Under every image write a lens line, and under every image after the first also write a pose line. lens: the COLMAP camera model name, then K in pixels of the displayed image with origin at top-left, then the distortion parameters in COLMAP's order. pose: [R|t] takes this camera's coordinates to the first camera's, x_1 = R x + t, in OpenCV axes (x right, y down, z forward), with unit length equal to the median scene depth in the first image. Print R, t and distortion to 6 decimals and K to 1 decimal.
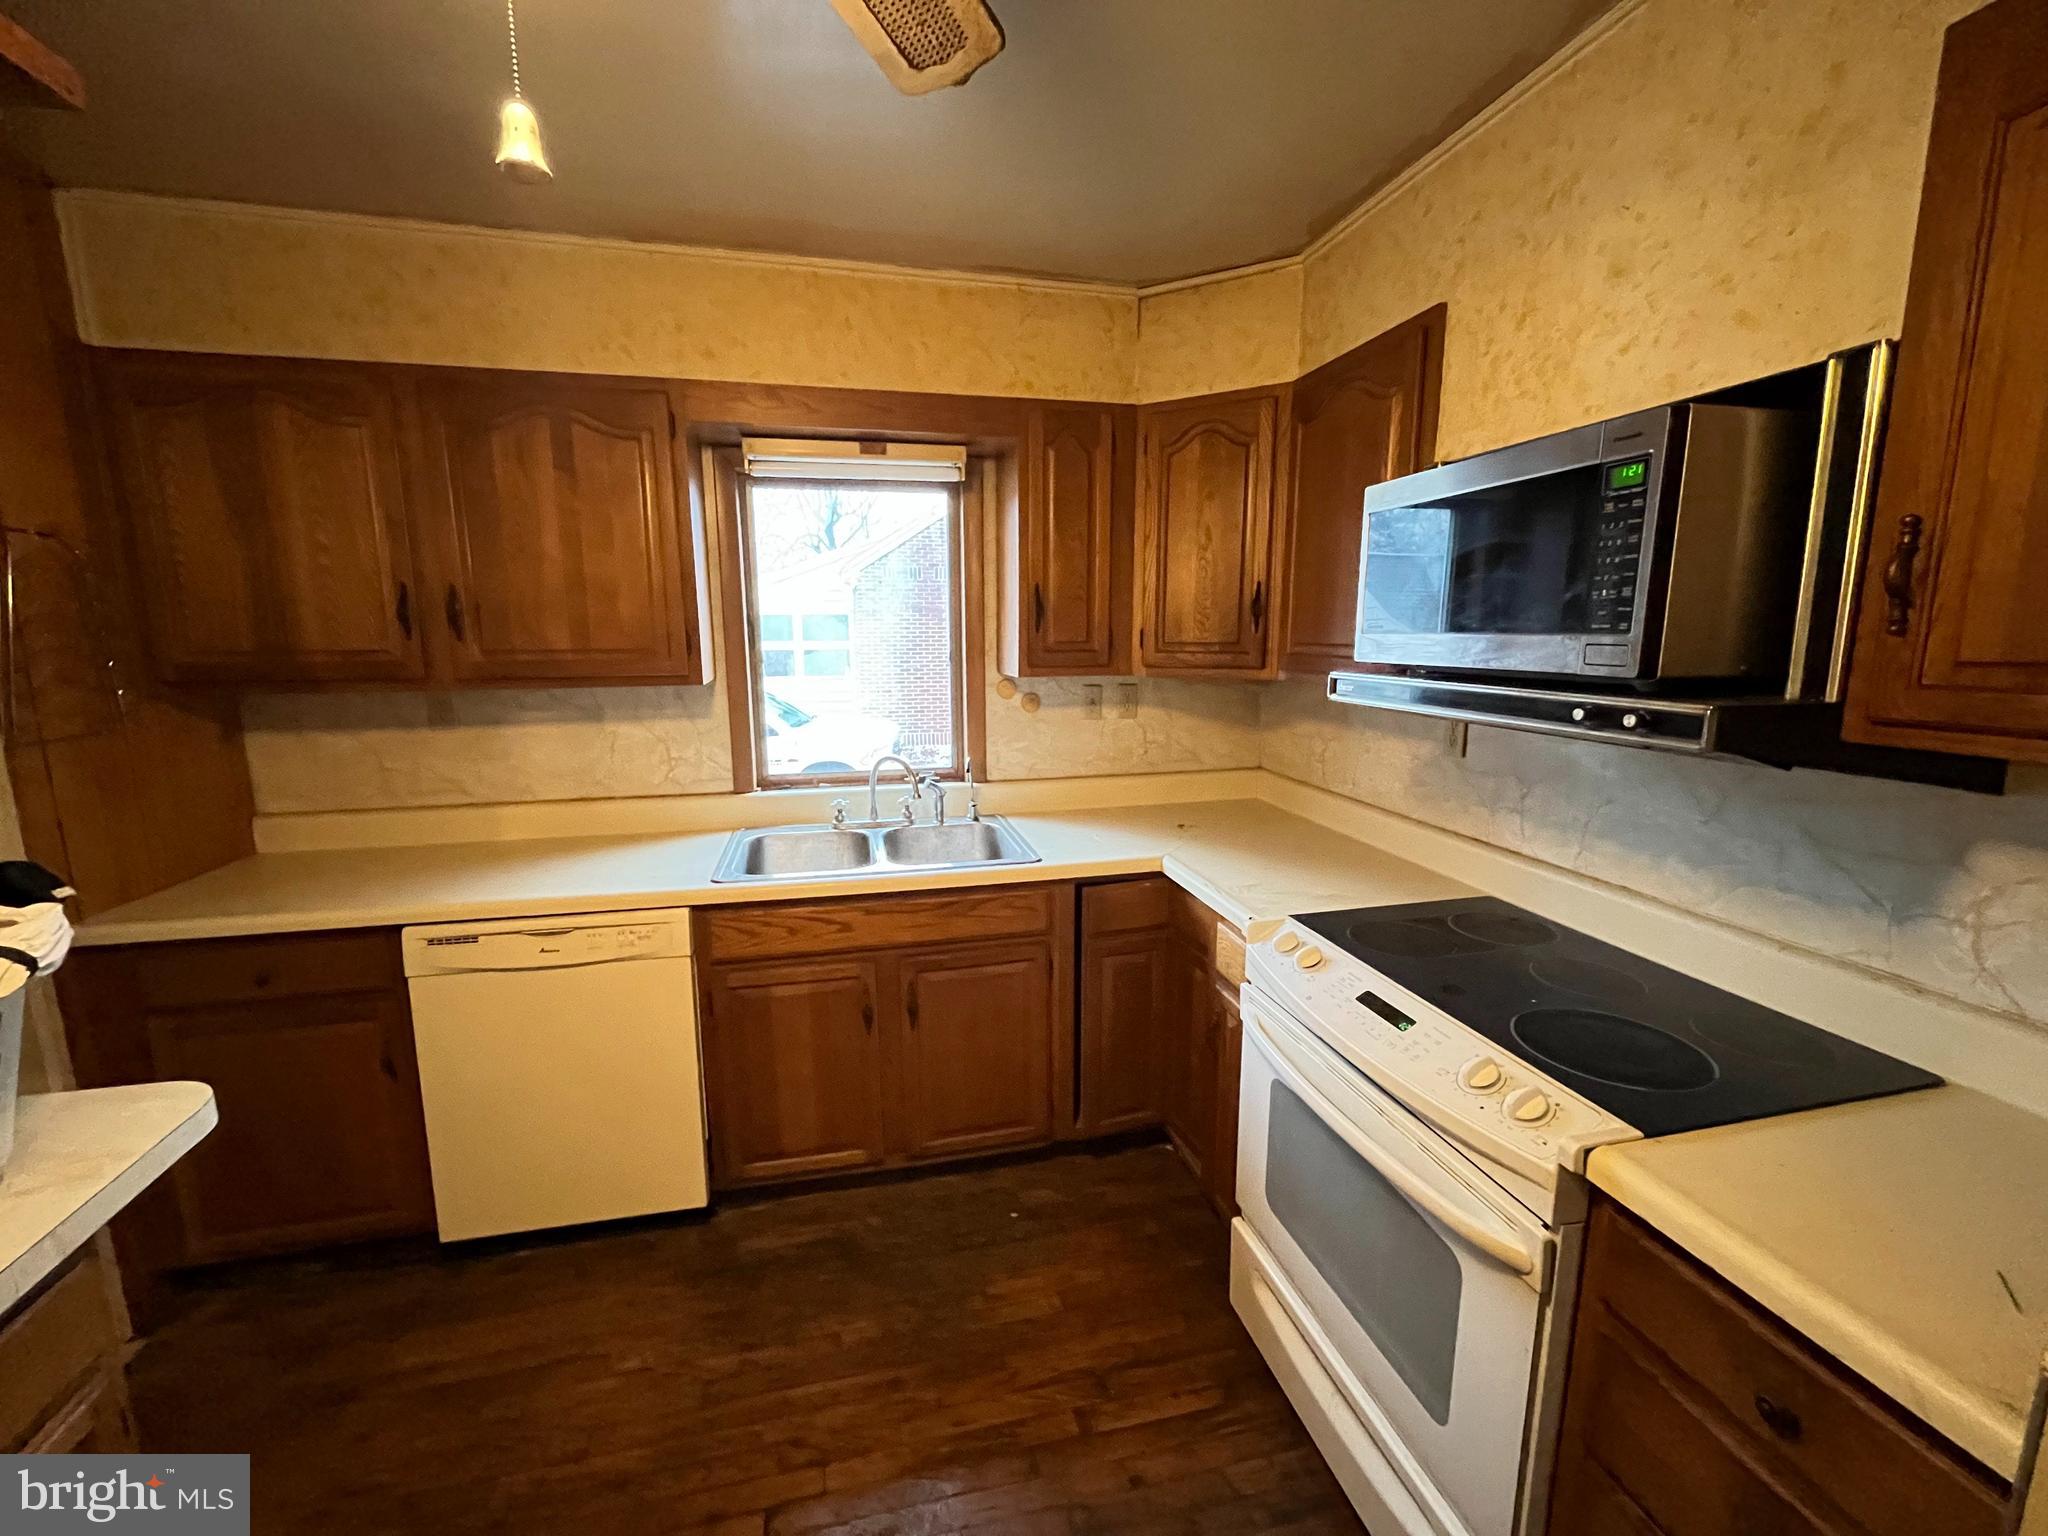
lens RADIAL K [[826.7, 0, 1020.7], [0, 826.7, 769.6], [0, 0, 1]] dist [-0.001431, -0.000491]
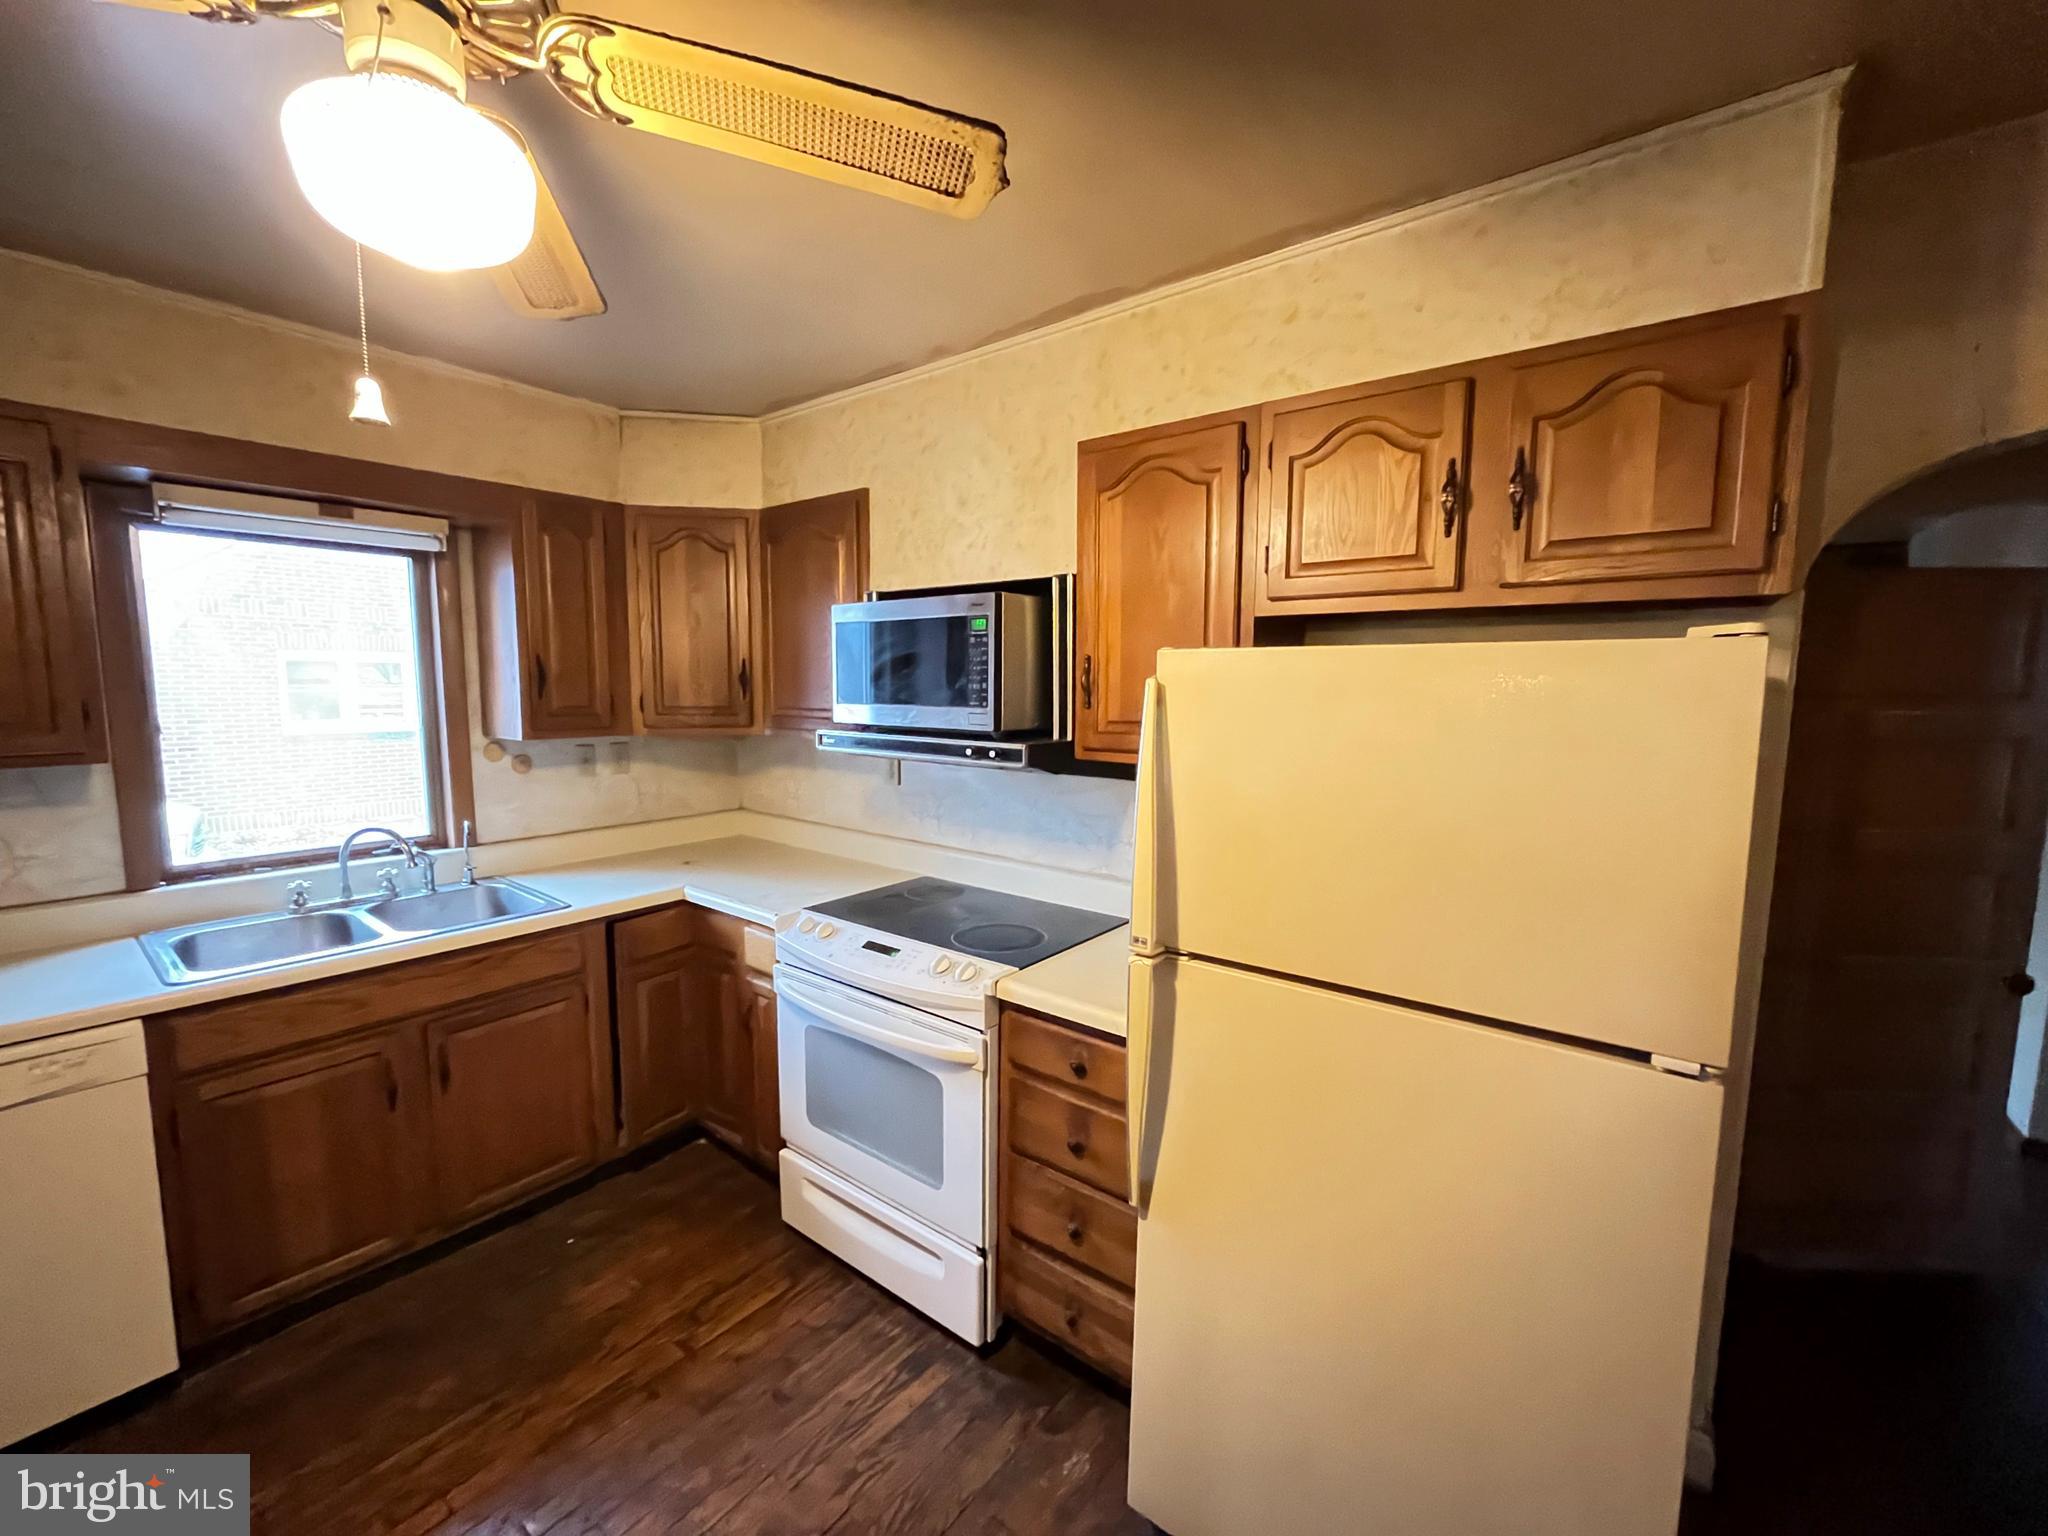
lens RADIAL K [[826.7, 0, 1020.7], [0, 826.7, 769.6], [0, 0, 1]] dist [-0.001431, -0.000491]
pose [[0.776258, -0.057417, 0.627796, -0.203311], [0.094879, 0.995141, -0.026303, 0.016291], [-0.623235, 0.079983, 0.777934, -0.257647]]
